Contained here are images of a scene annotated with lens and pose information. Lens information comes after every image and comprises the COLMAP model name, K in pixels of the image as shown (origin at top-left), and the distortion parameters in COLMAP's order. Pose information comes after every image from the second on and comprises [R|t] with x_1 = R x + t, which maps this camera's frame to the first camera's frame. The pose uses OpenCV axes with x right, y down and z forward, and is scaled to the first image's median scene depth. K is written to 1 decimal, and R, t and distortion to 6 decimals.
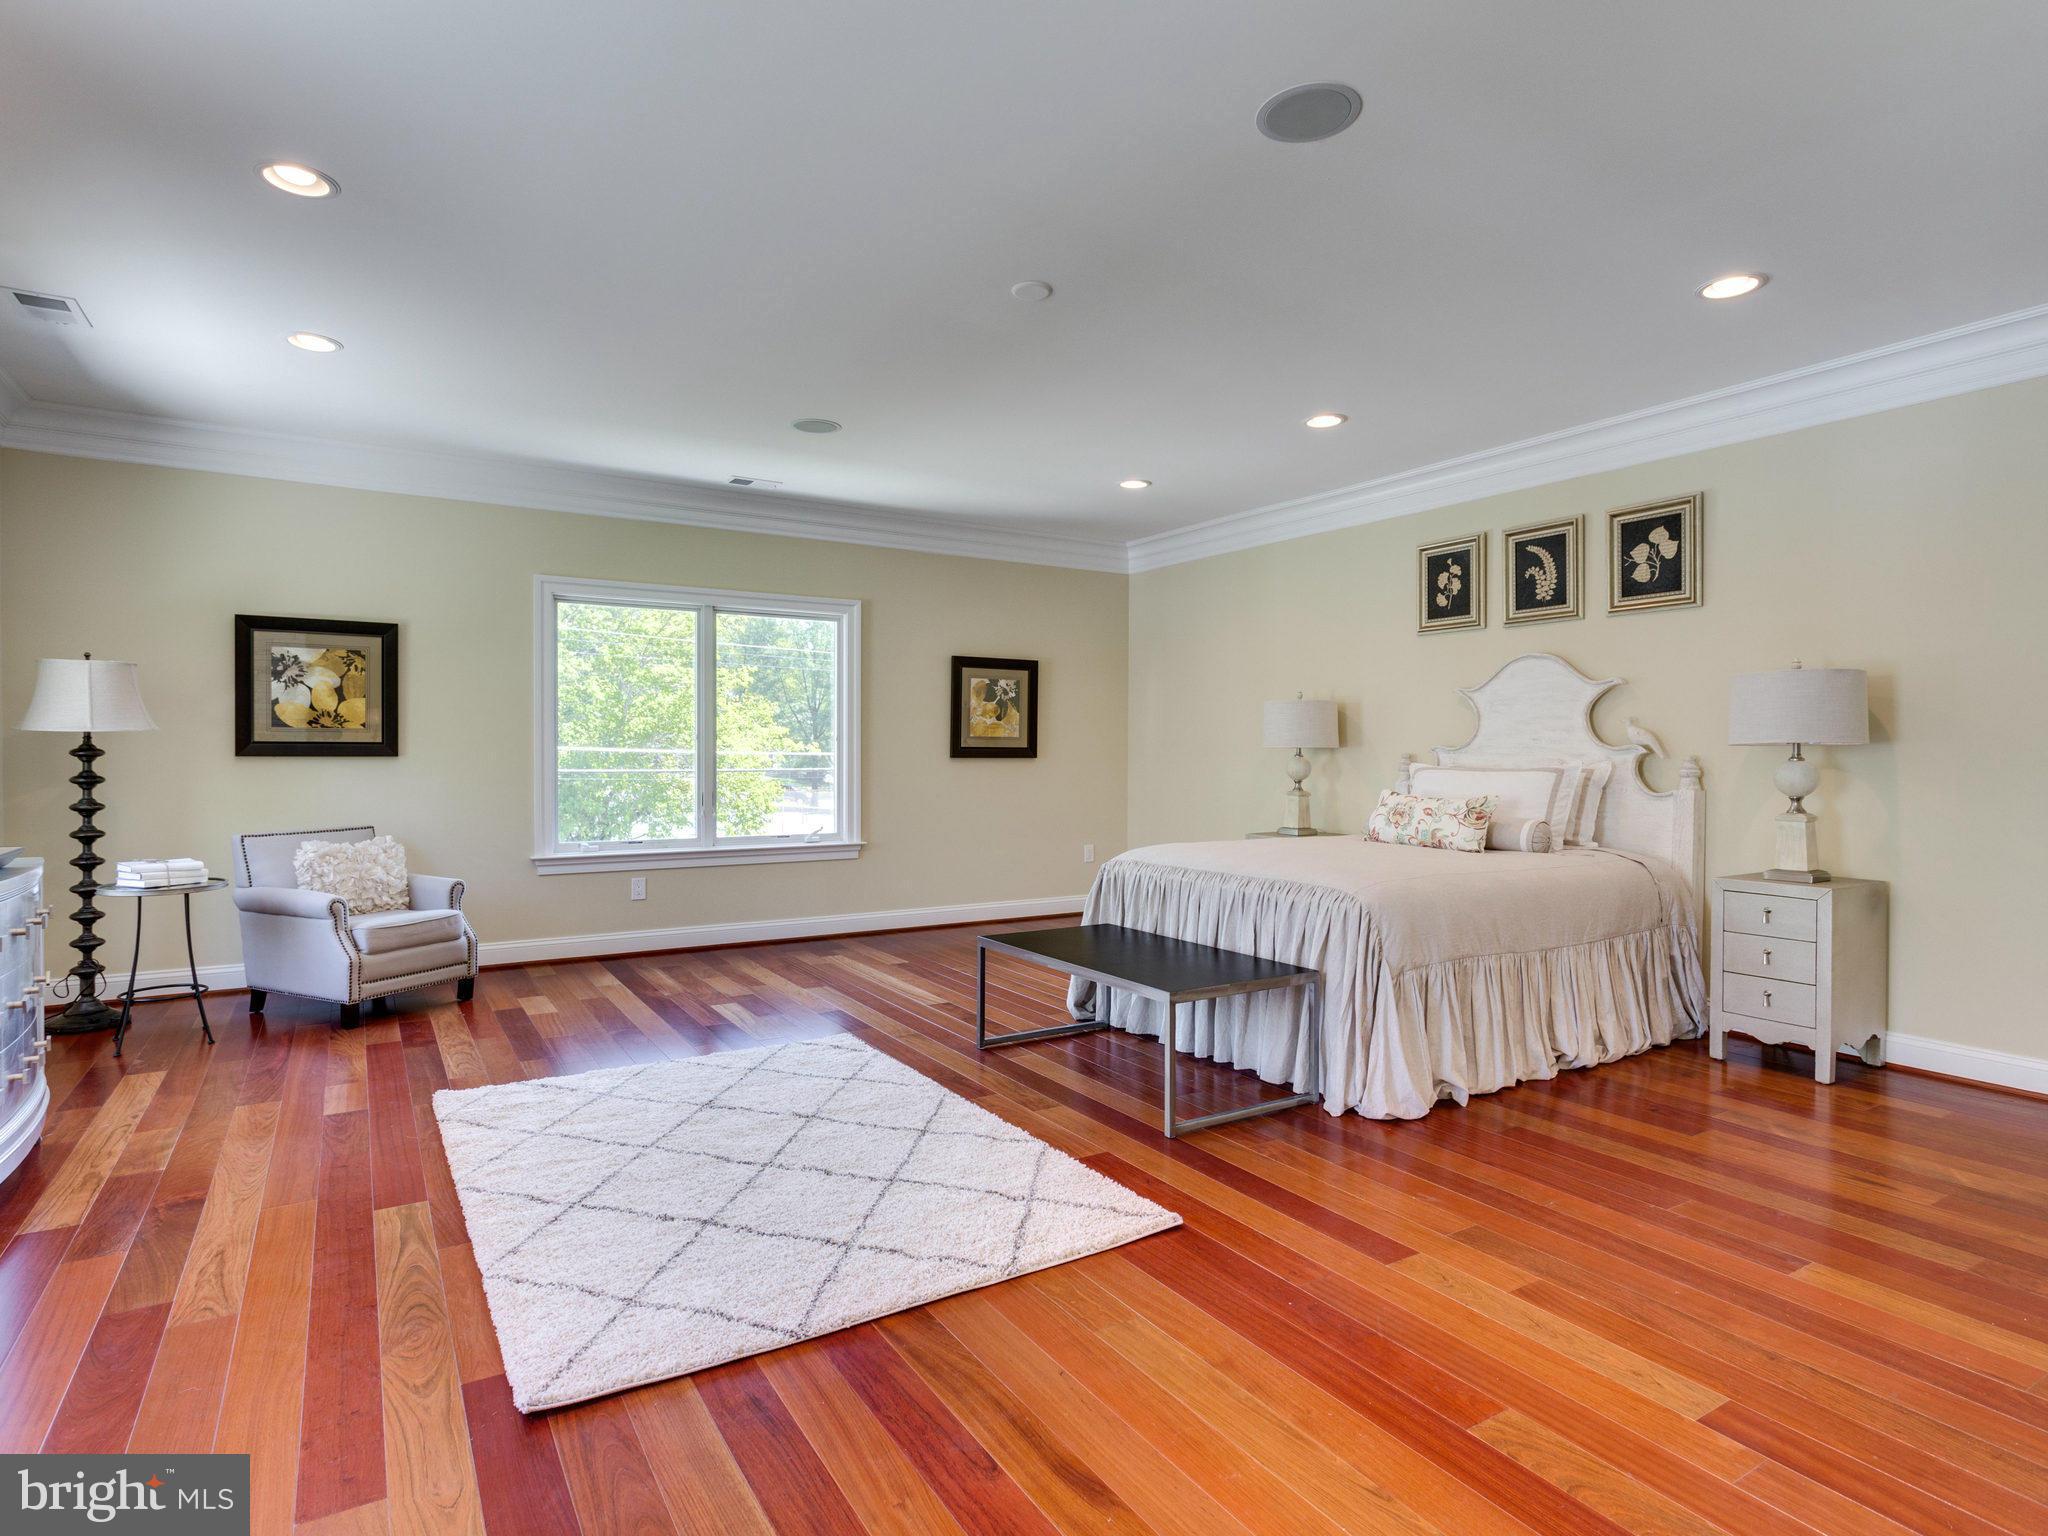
lens RADIAL K [[1107.3, 0, 1022.5], [0, 1107.3, 770.6], [0, 0, 1]] dist [0.001360, 0.003819]
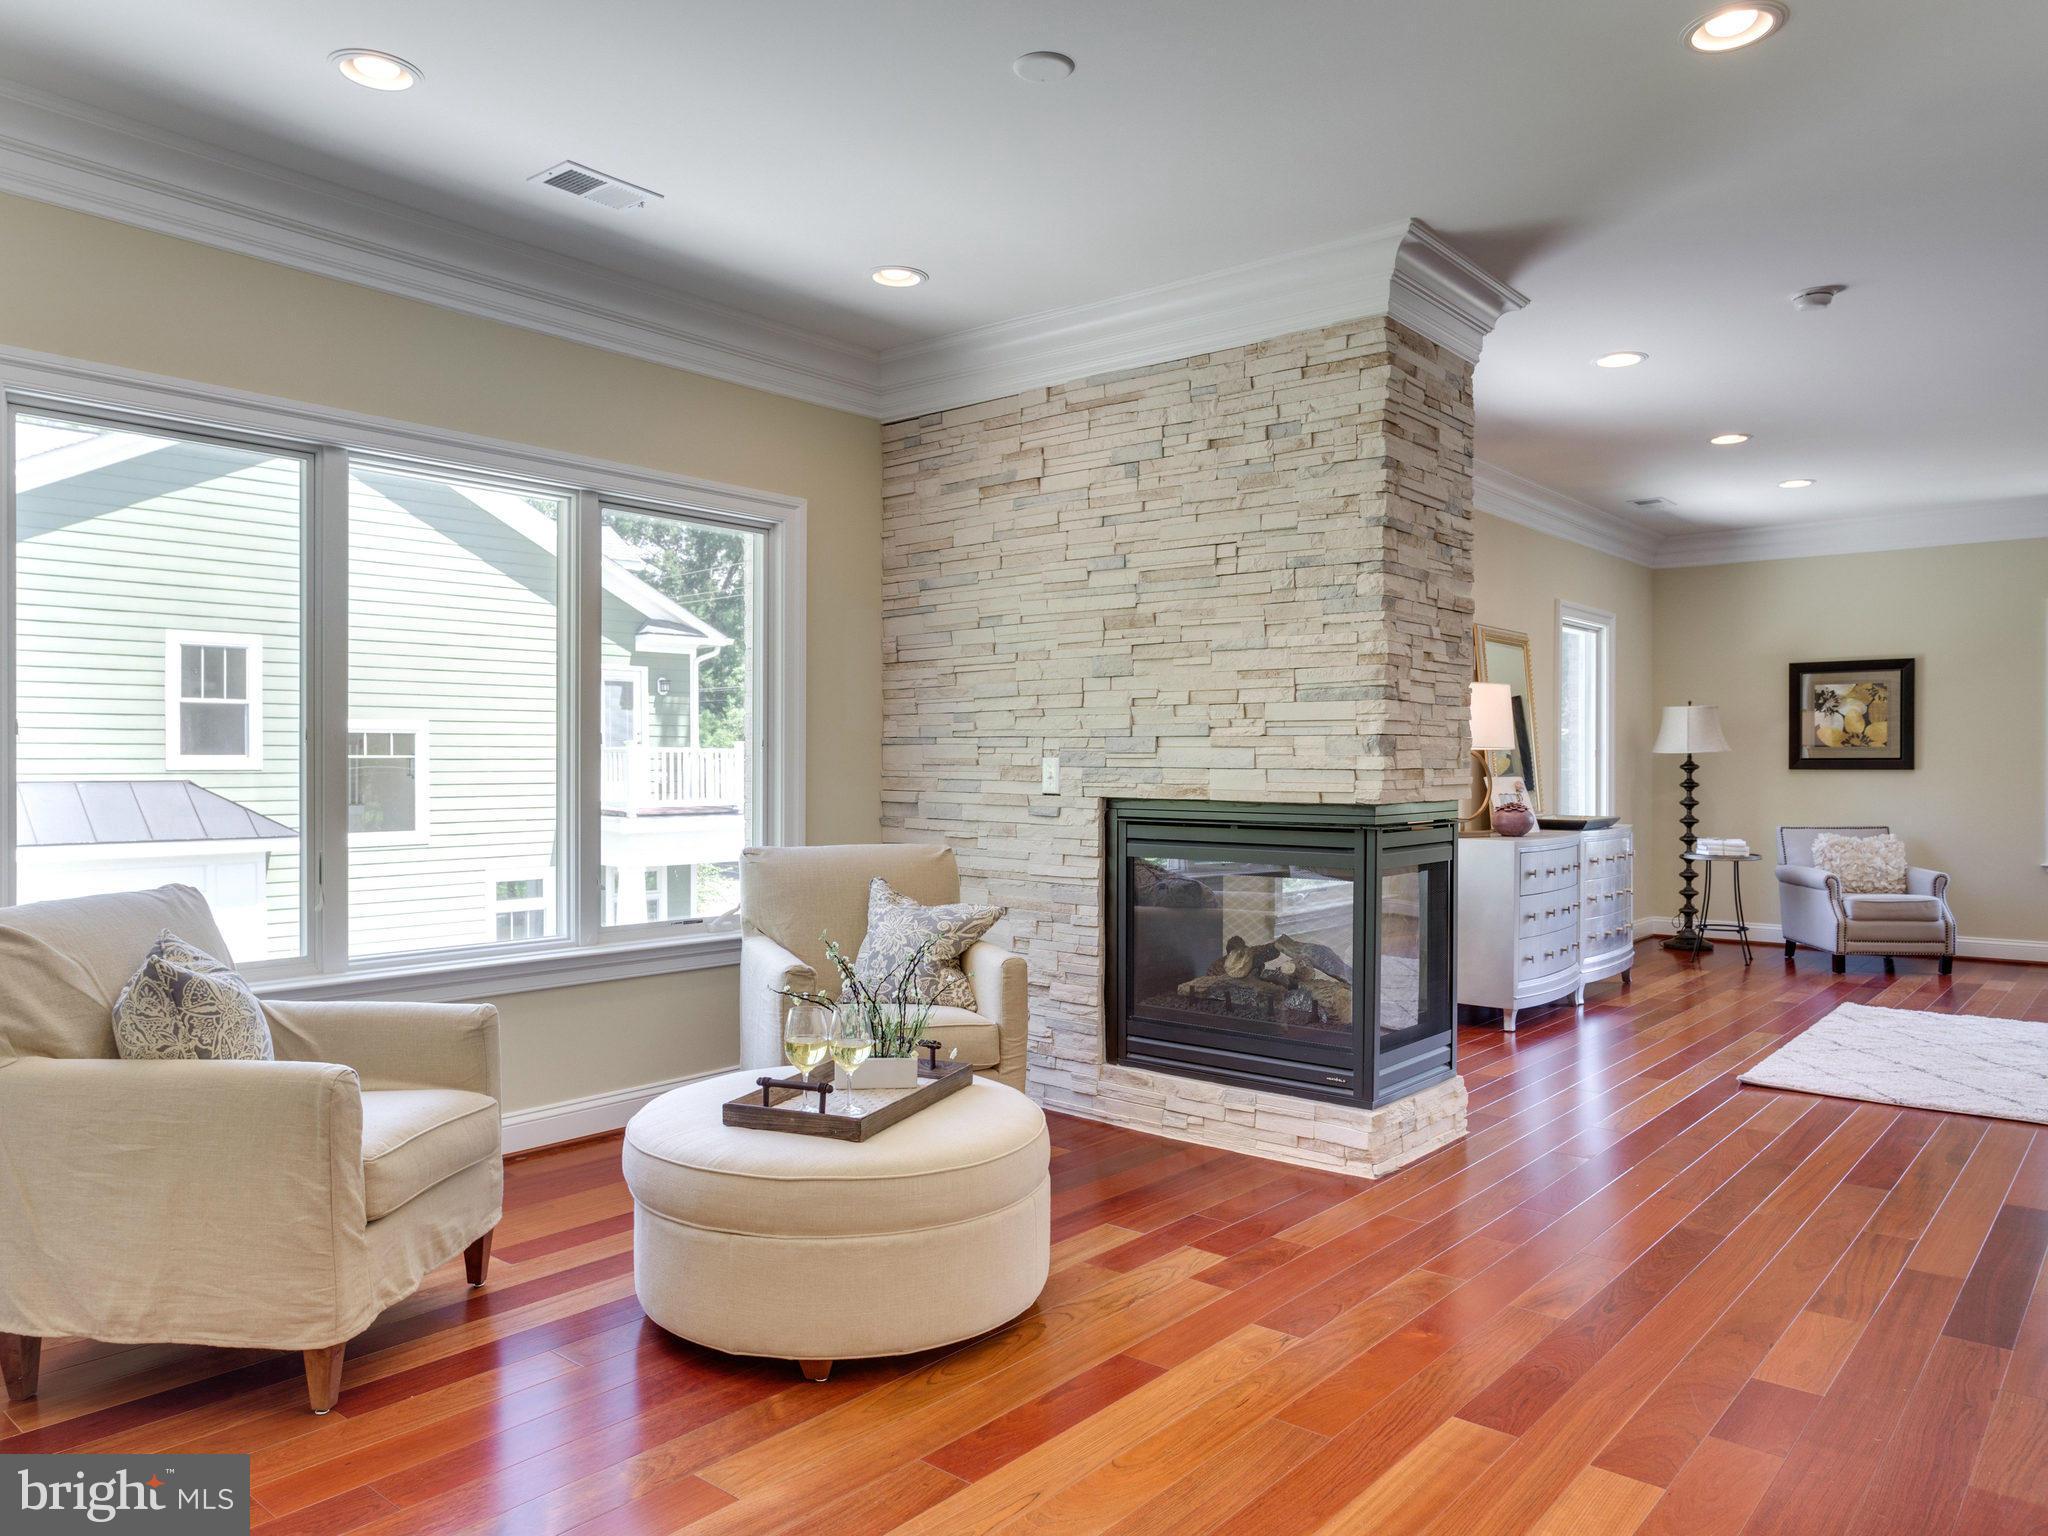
lens RADIAL K [[1417.7, 0, 1022.6], [0, 1417.7, 771.9], [0, 0, 1]] dist [0.000209, 0.000658]
pose [[0.322516, 0.001261, -0.946563, 0.619764], [-0.012866, 0.999913, -0.003052, 0.007423], [0.946476, 0.013163, 0.322505, -0.431611]]
